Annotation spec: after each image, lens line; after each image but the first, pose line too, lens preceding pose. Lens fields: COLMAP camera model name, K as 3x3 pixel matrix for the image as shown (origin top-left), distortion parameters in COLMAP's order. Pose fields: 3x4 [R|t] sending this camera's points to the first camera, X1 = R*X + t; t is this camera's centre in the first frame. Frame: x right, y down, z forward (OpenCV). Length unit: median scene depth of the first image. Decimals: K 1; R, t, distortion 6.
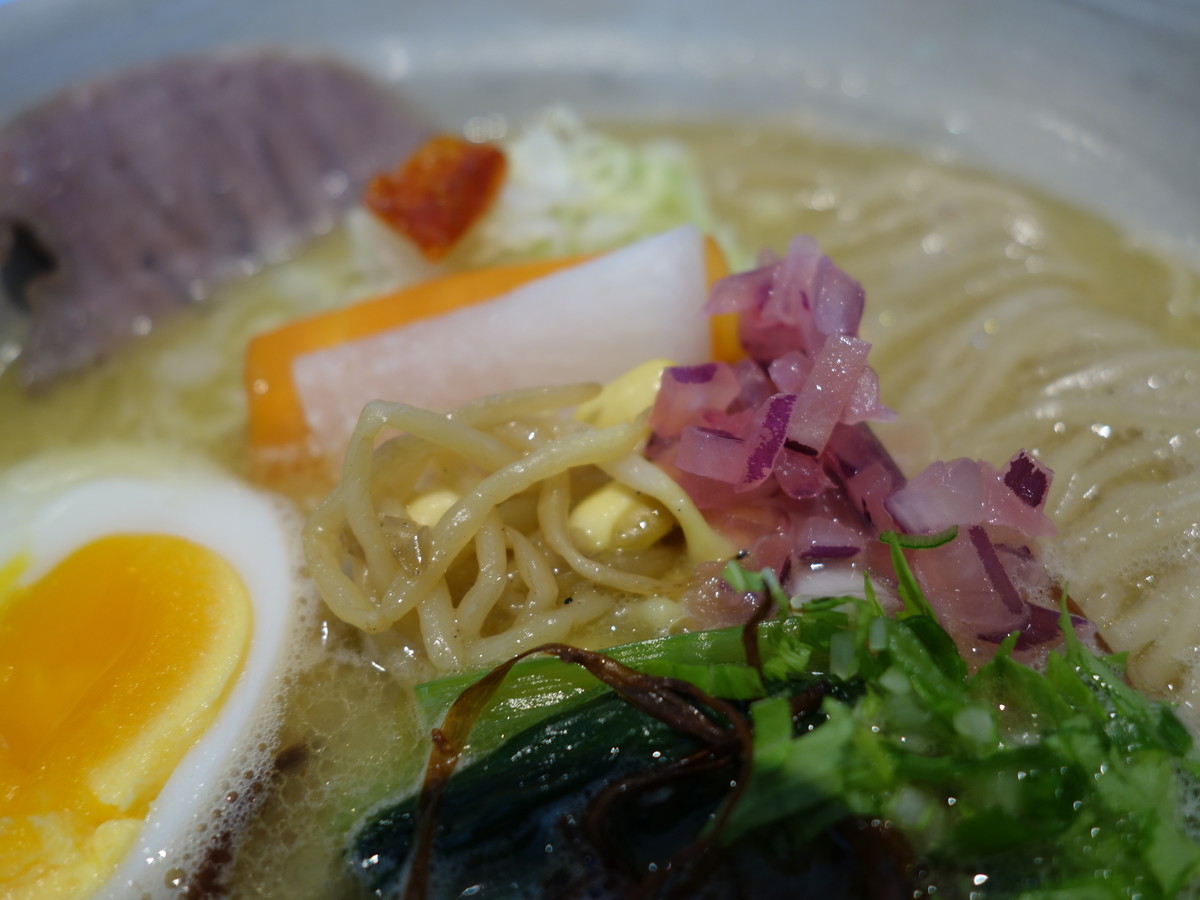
lens RADIAL K [[999.9, 0, 600.0], [0, 999.9, 450.0], [0, 0, 1]] dist [0.030852, 0.008052]
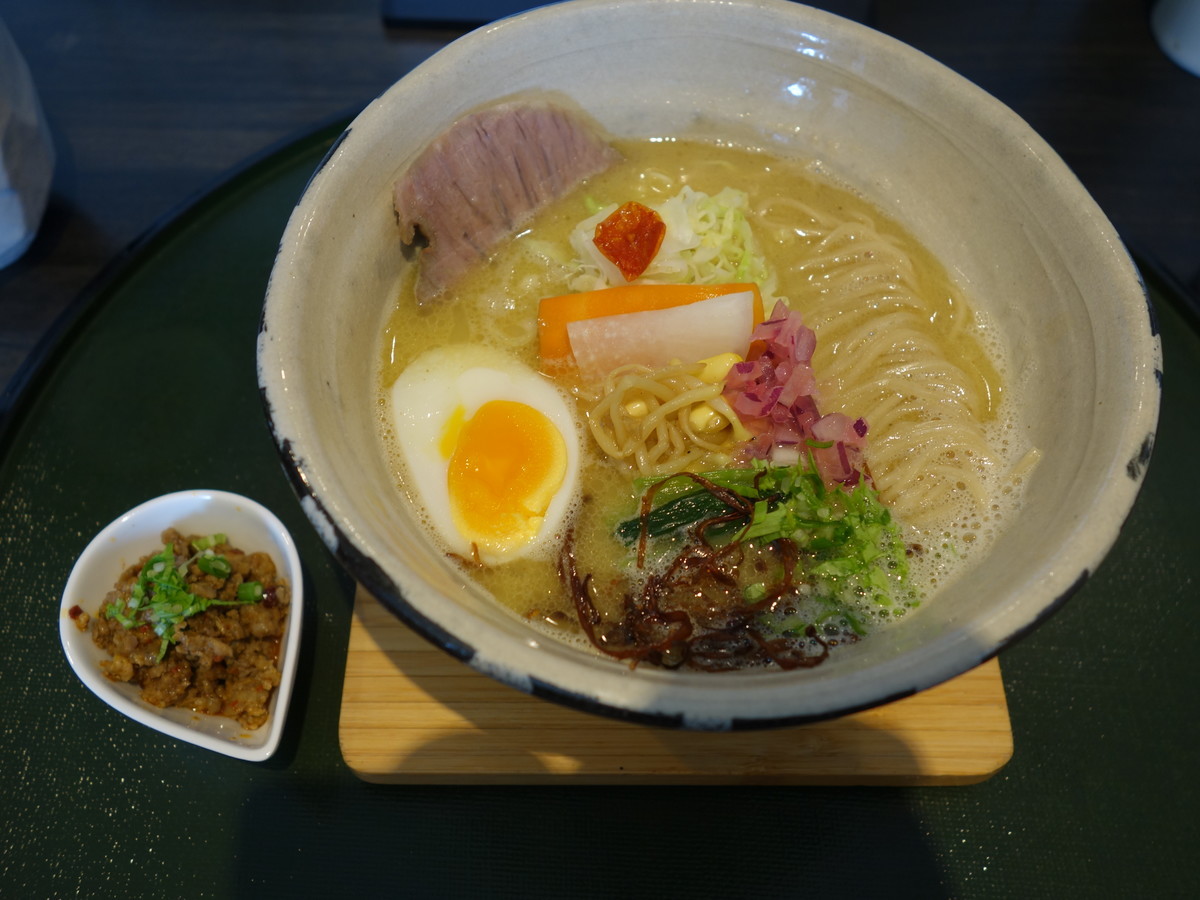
lens RADIAL K [[999.9, 0, 600.0], [0, 999.9, 450.0], [0, 0, 1]] dist [0.030852, 0.008052]
pose [[0.995019, 0.077715, 0.062427, -0.439395], [-0.093914, 0.940801, 0.325689, -0.711810], [-0.033420, -0.329930, 0.943414, -1.536463]]
